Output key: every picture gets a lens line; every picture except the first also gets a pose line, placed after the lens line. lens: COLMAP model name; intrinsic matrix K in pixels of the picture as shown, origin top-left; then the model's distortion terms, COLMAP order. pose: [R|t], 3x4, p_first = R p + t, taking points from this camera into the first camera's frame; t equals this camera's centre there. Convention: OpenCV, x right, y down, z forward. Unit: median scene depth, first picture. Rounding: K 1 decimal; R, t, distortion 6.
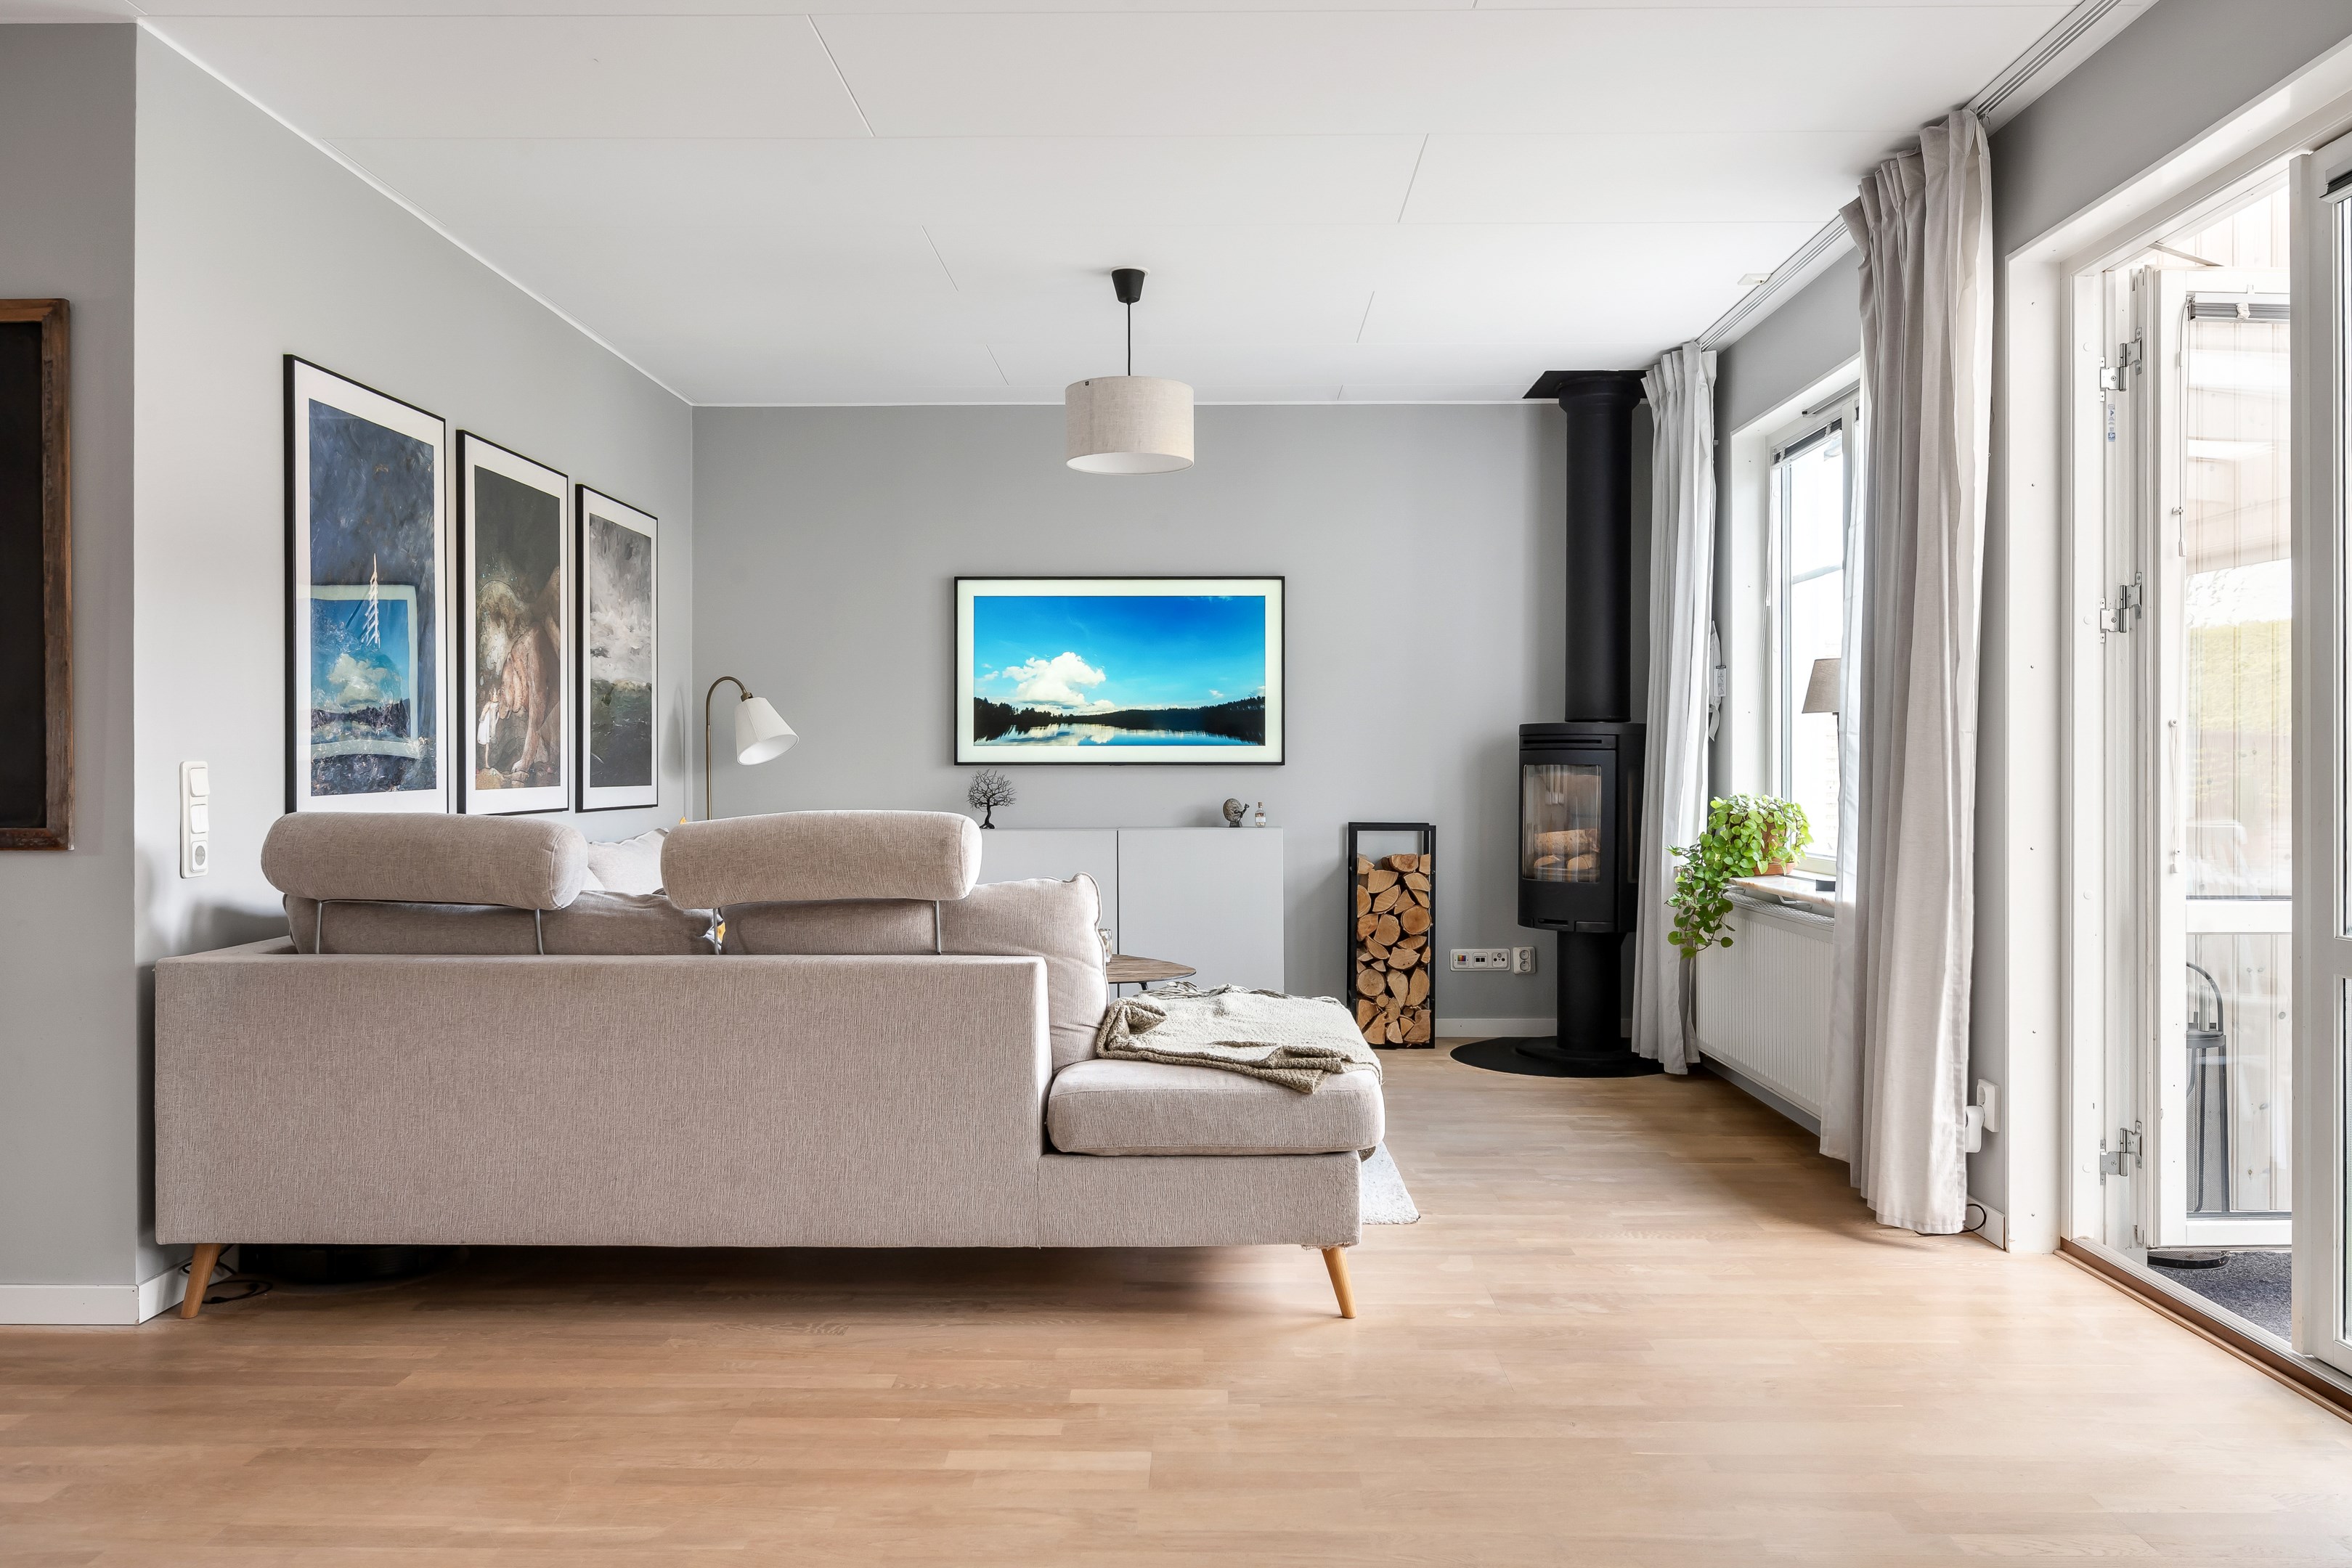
lens RADIAL K [[1639.9, 0, 1179.1], [0, 1639.9, 776.8], [0, 0, 1]] dist [-0.003589, -0.000092]
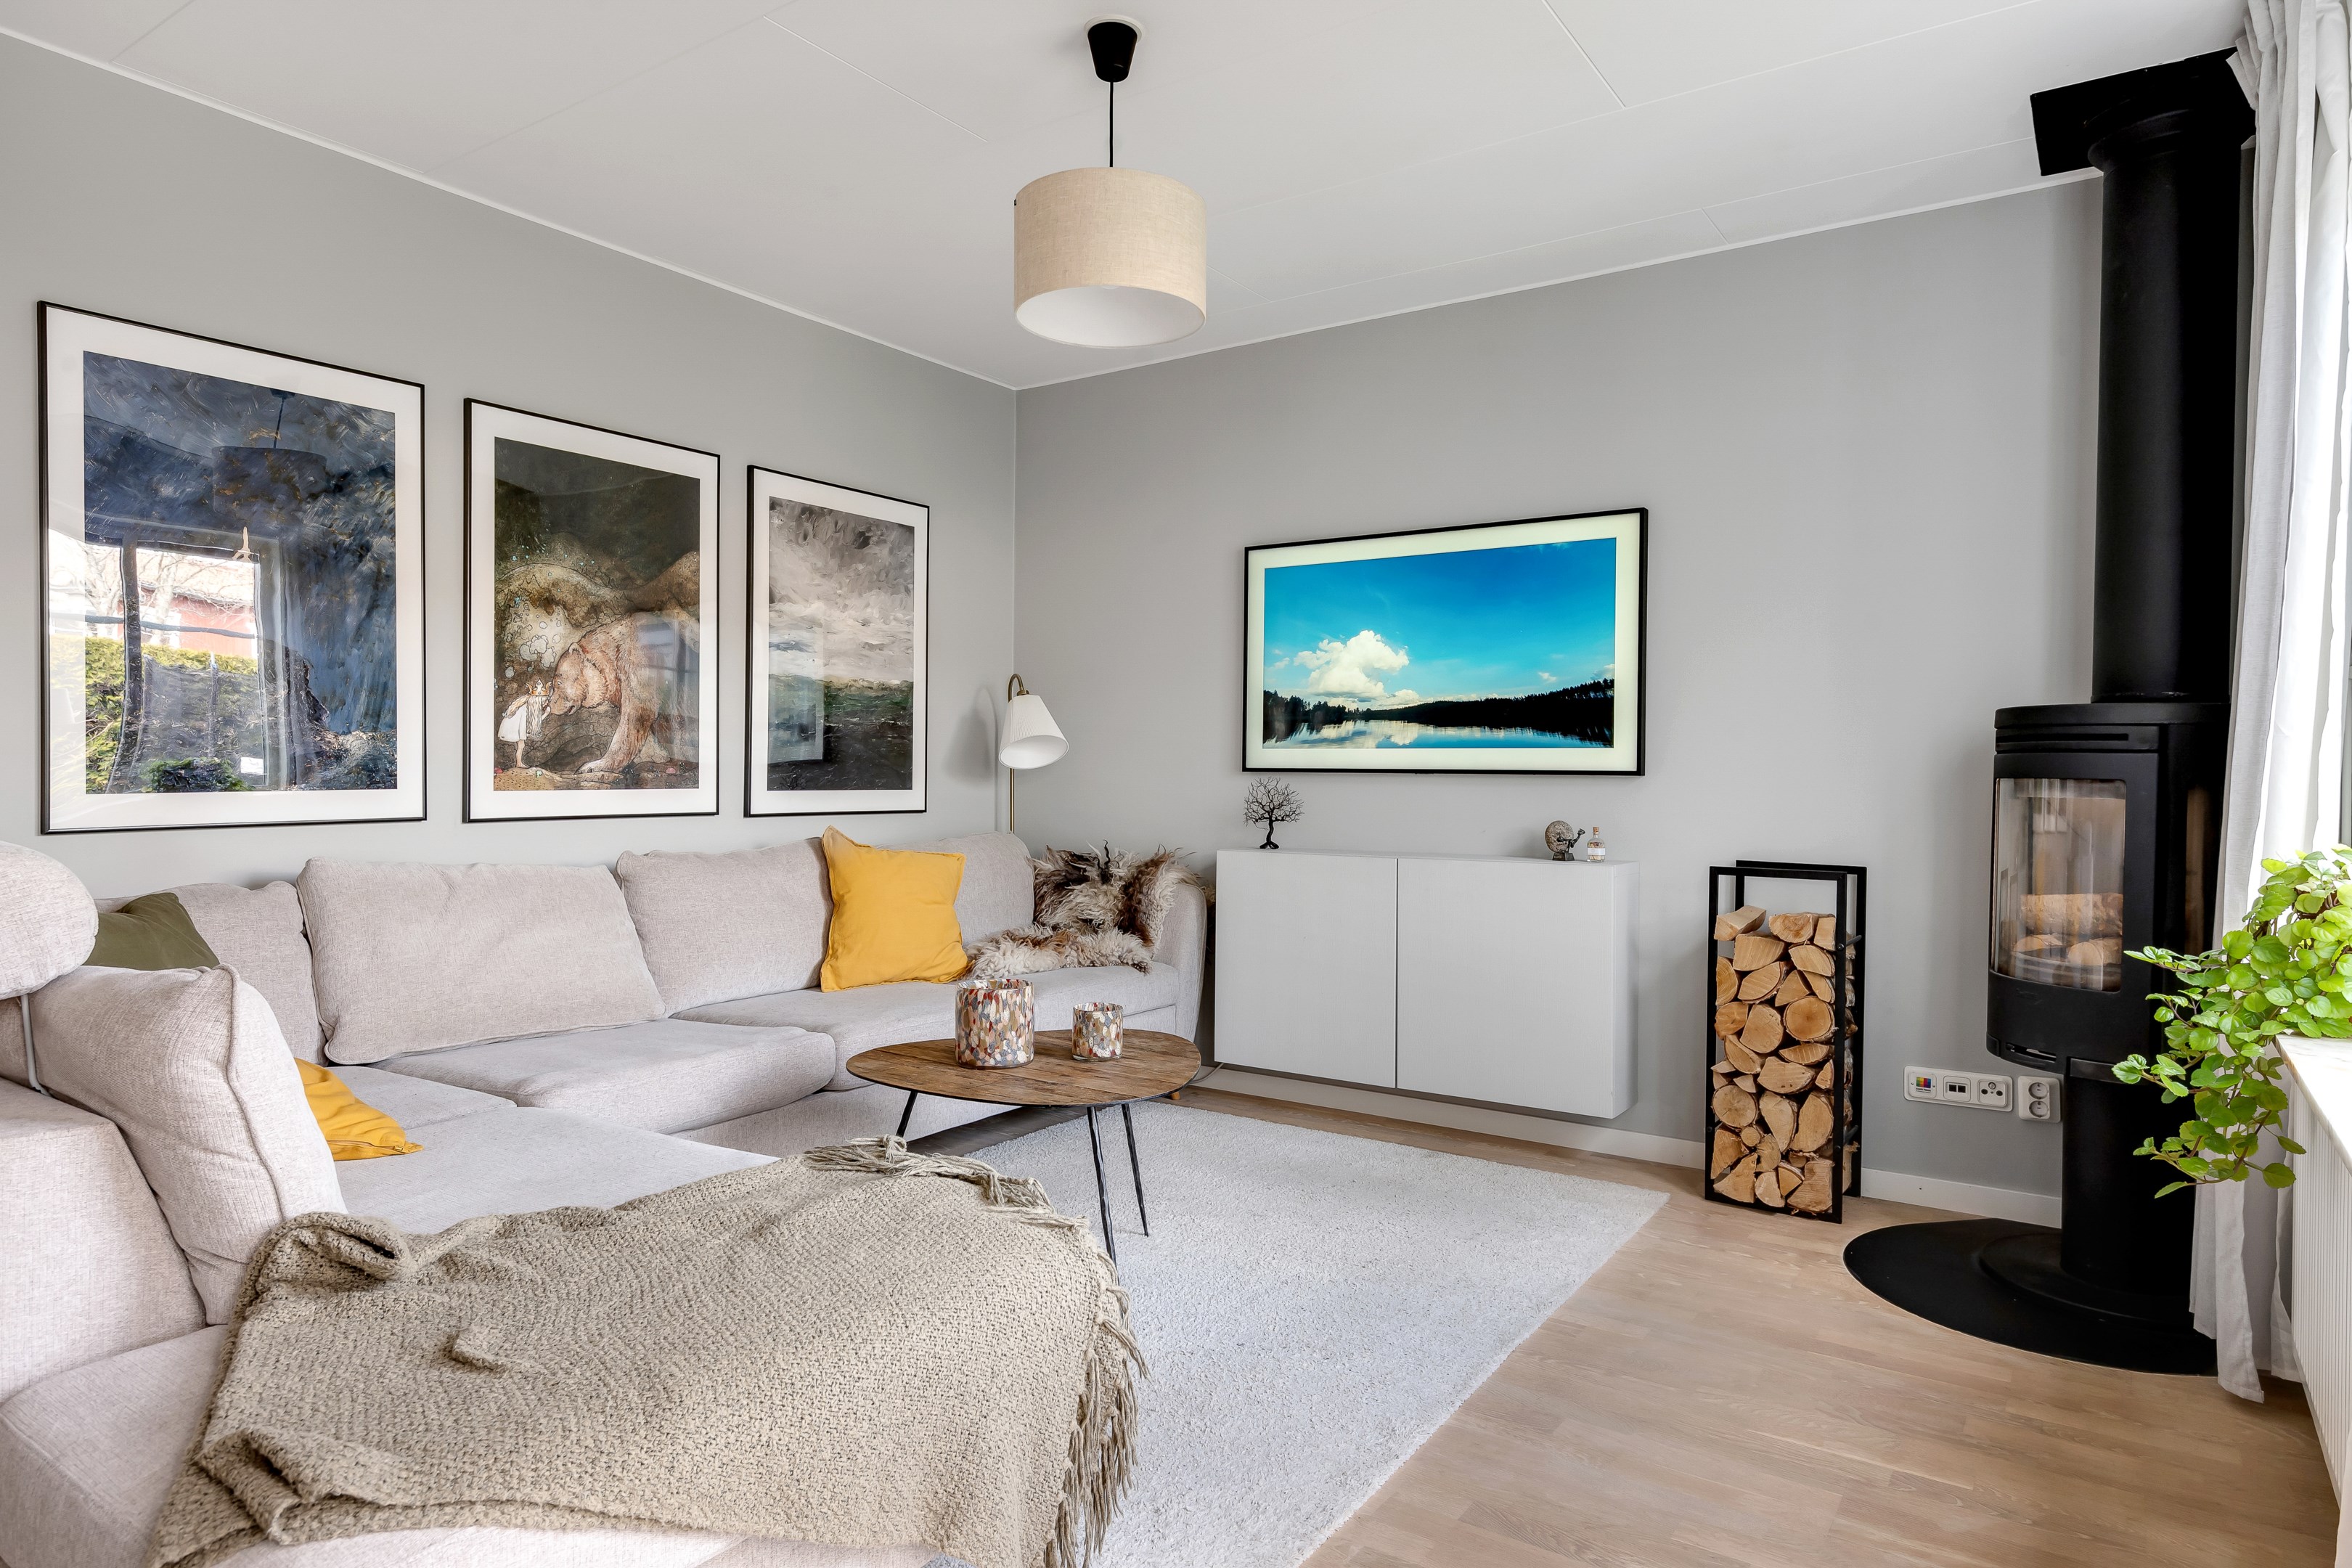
lens RADIAL K [[1358.5, 0, 1175.5], [0, 1358.5, 784.5], [0, 0, 1]] dist [-0.003645, 0.000254]
pose [[0.837219, 0.013448, -0.546702, 0.225606], [-0.013887, 0.999898, 0.003329, -0.002464], [0.546691, 0.004805, 0.837321, 0.419517]]
